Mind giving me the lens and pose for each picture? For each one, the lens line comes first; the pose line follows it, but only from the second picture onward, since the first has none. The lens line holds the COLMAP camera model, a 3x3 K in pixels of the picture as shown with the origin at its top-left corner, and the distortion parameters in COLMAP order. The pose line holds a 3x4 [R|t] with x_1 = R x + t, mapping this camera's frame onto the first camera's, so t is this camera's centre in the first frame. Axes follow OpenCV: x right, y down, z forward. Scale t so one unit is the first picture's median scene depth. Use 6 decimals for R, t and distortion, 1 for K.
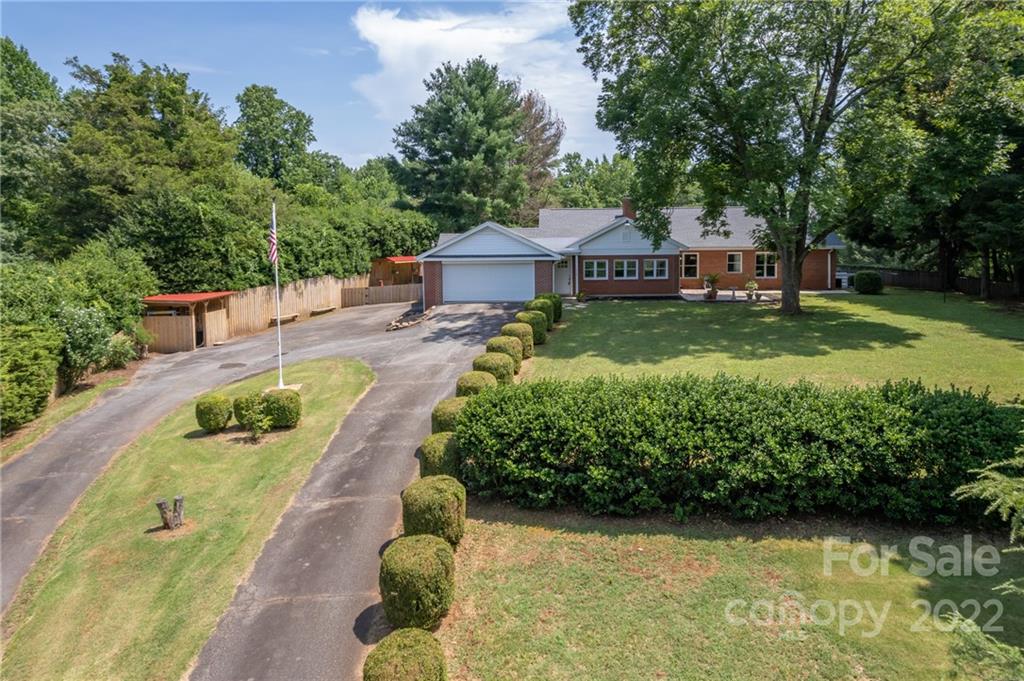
lens RADIAL K [[621.3, 0, 512.0], [0, 621.3, 340.5], [0, 0, 1]] dist [-0.004033, -0.000800]
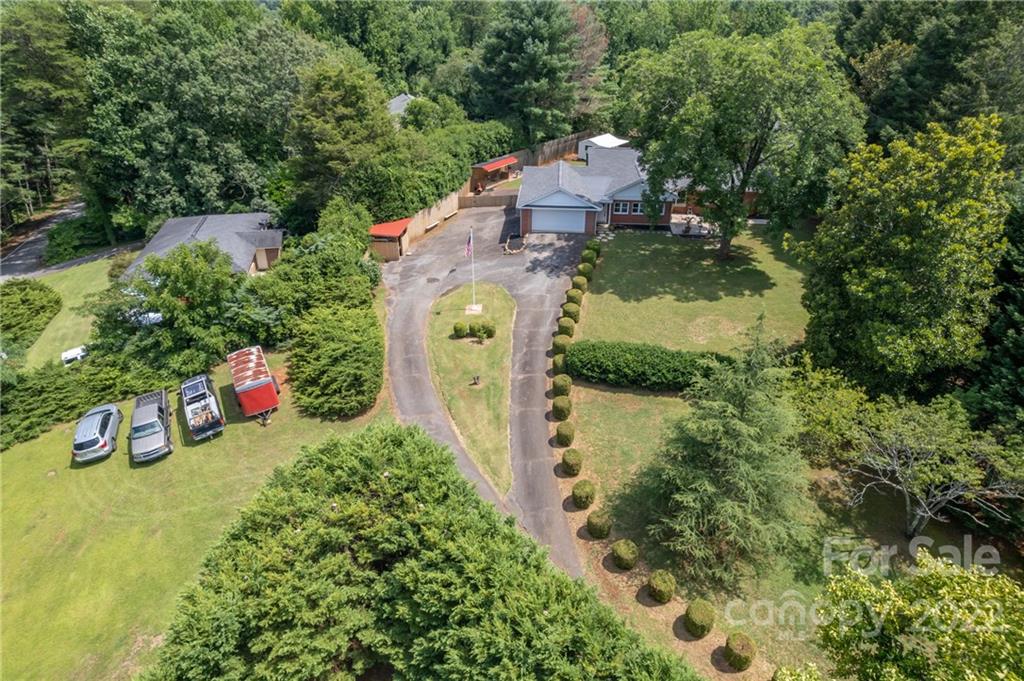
lens RADIAL K [[645.4, 0, 498.2], [0, 645.4, 341.7], [0, 0, 1]] dist [-0.001315, -0.000396]
pose [[0.999010, 0.026550, -0.035705, -0.132452], [-0.010068, 0.916537, 0.399823, -0.503648], [0.043340, -0.399068, 0.915897, -0.800259]]
